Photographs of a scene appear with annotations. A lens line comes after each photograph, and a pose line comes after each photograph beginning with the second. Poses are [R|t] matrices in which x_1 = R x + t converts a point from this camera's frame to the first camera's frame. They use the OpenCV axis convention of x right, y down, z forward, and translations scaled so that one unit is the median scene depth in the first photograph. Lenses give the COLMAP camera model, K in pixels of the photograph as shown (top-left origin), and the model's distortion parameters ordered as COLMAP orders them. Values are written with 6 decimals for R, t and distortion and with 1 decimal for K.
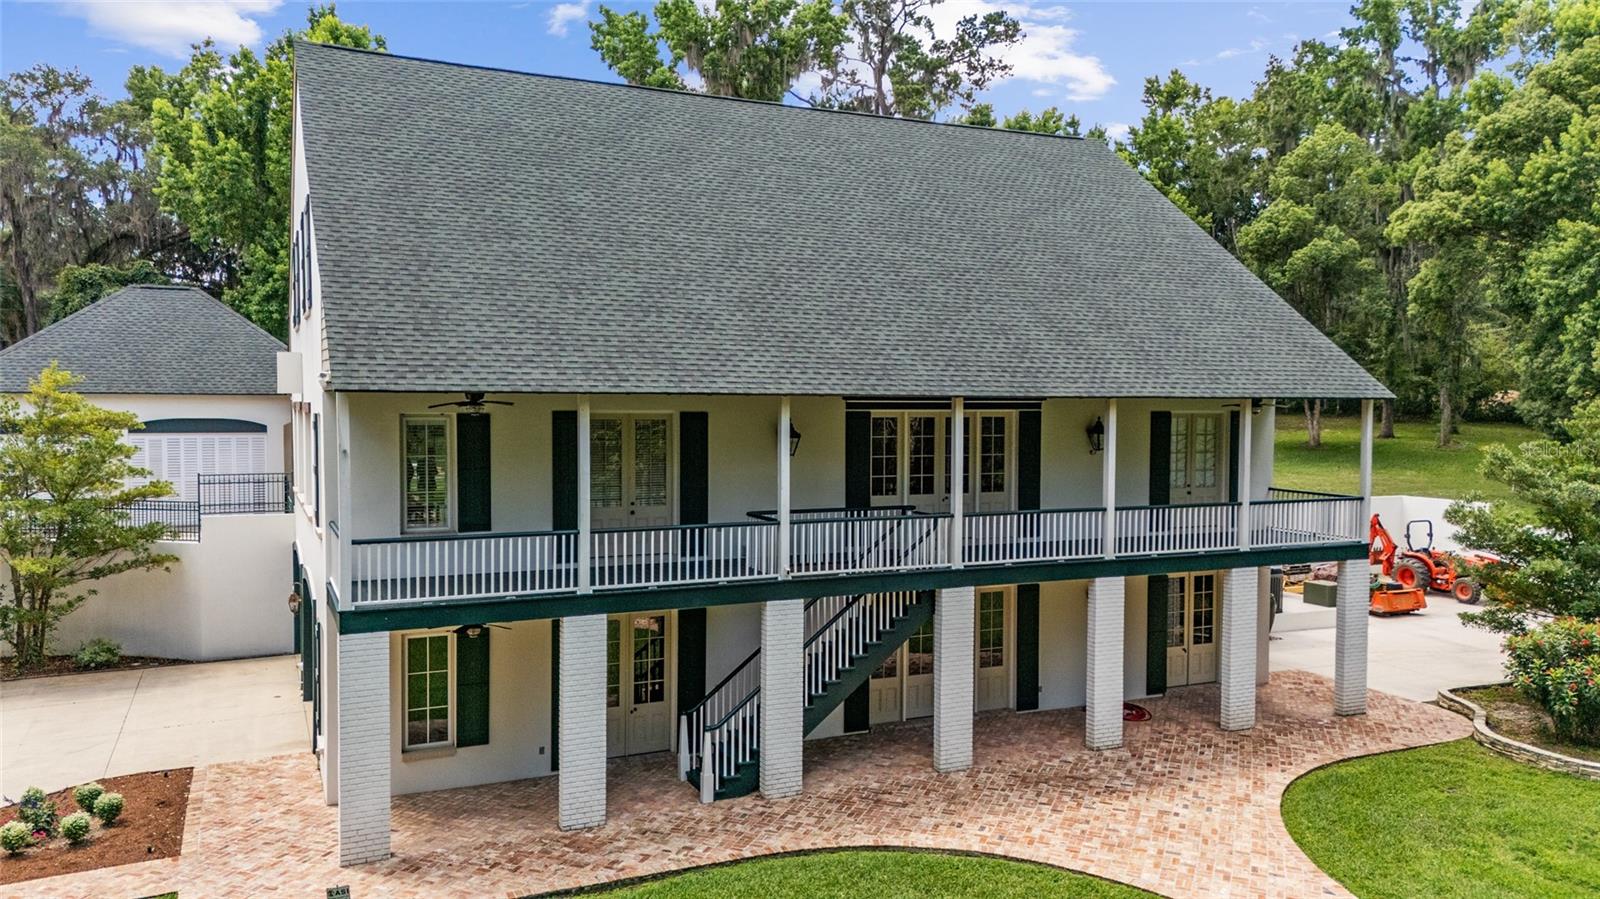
lens RADIAL K [[1173.1, 0, 806.7], [0, 1173.1, 445.5], [0, 0, 1]] dist [0.085817, -0.089754]
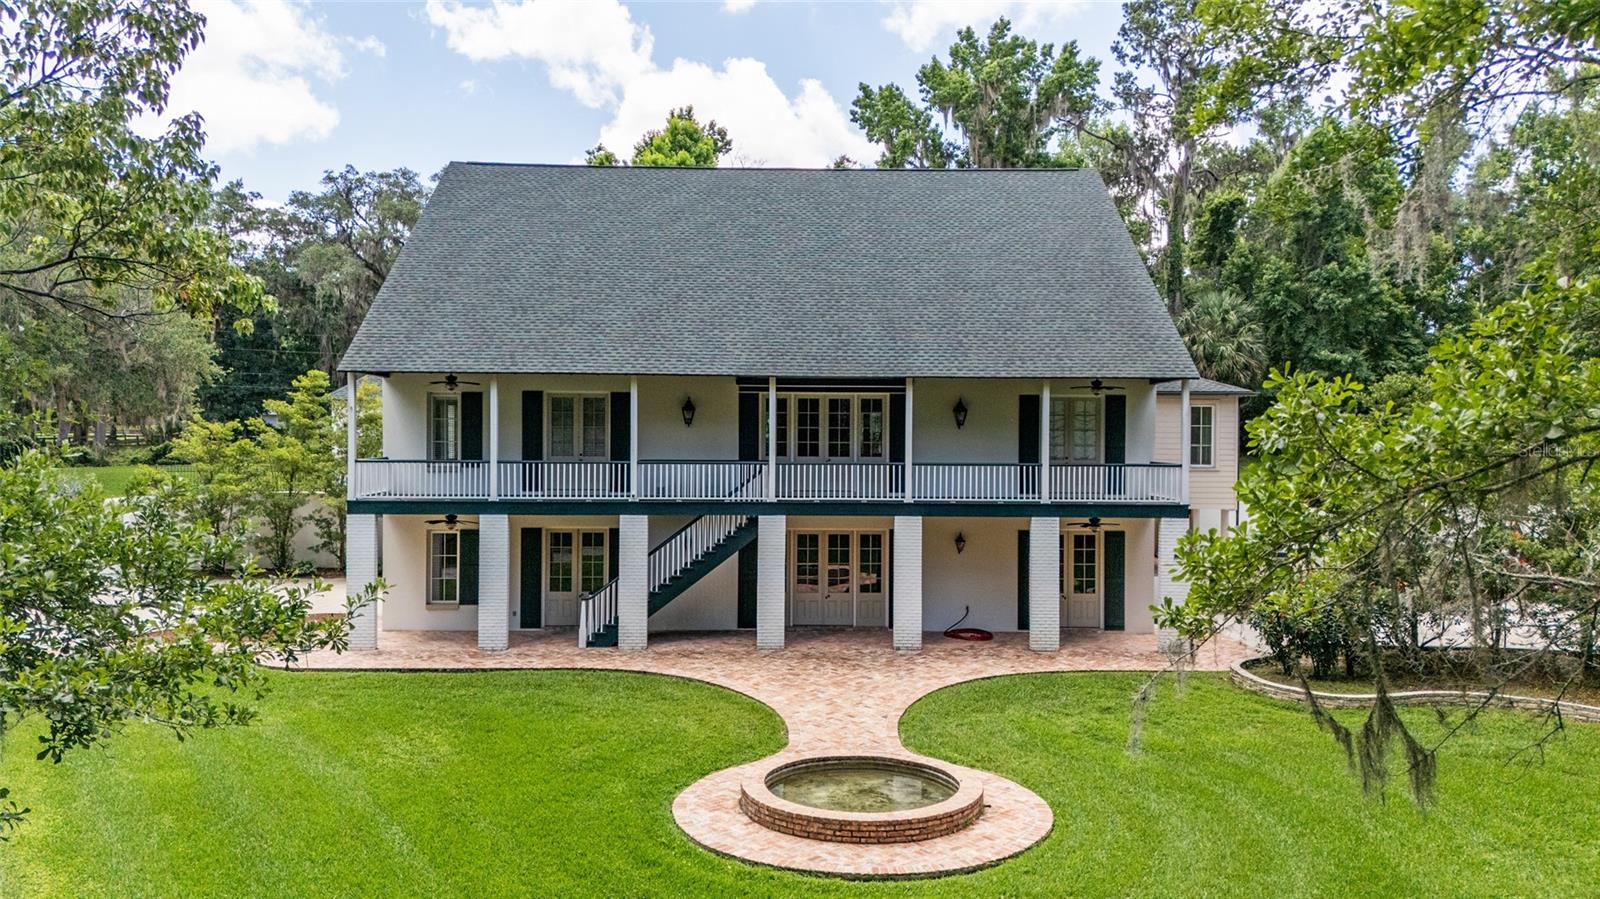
lens RADIAL K [[1173.1, 0, 806.7], [0, 1173.1, 445.5], [0, 0, 1]] dist [0.085817, -0.089754]
pose [[0.914352, 0.003007, -0.404910, 0.695021], [-0.017967, 0.999289, -0.033151, 0.080576], [0.404522, 0.037587, 0.913755, -0.232182]]
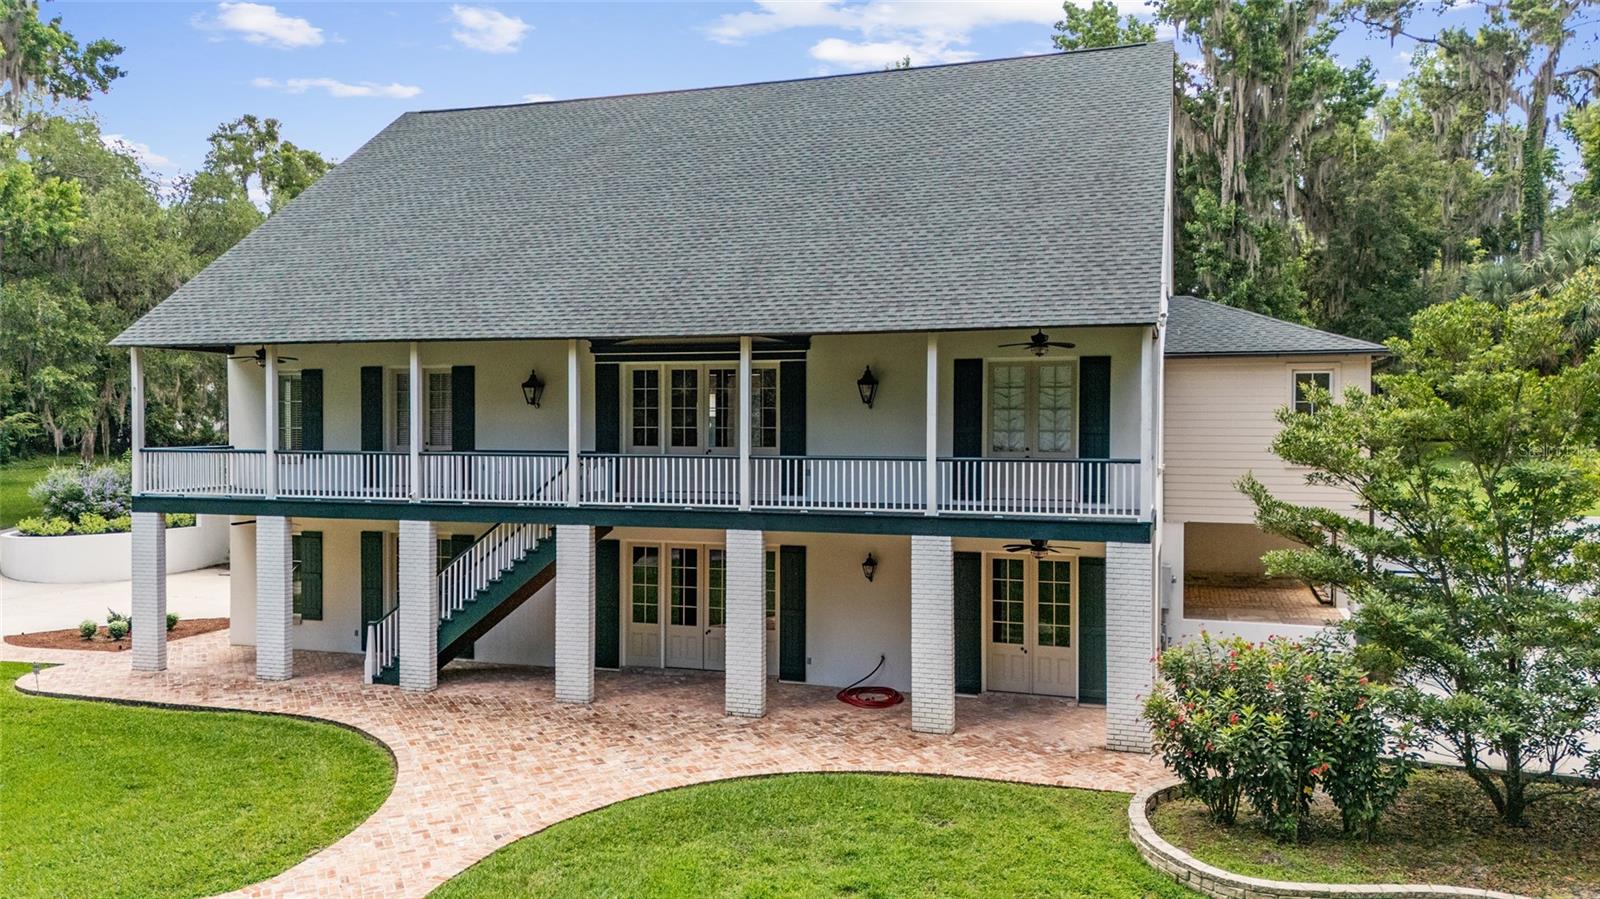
lens RADIAL K [[1173.1, 0, 806.7], [0, 1173.1, 445.5], [0, 0, 1]] dist [0.085817, -0.089754]
pose [[0.731922, 0.007964, -0.681341, 0.947345], [-0.026154, 0.999523, -0.016413, 0.060260], [0.680886, 0.029833, 0.731782, 0.366360]]
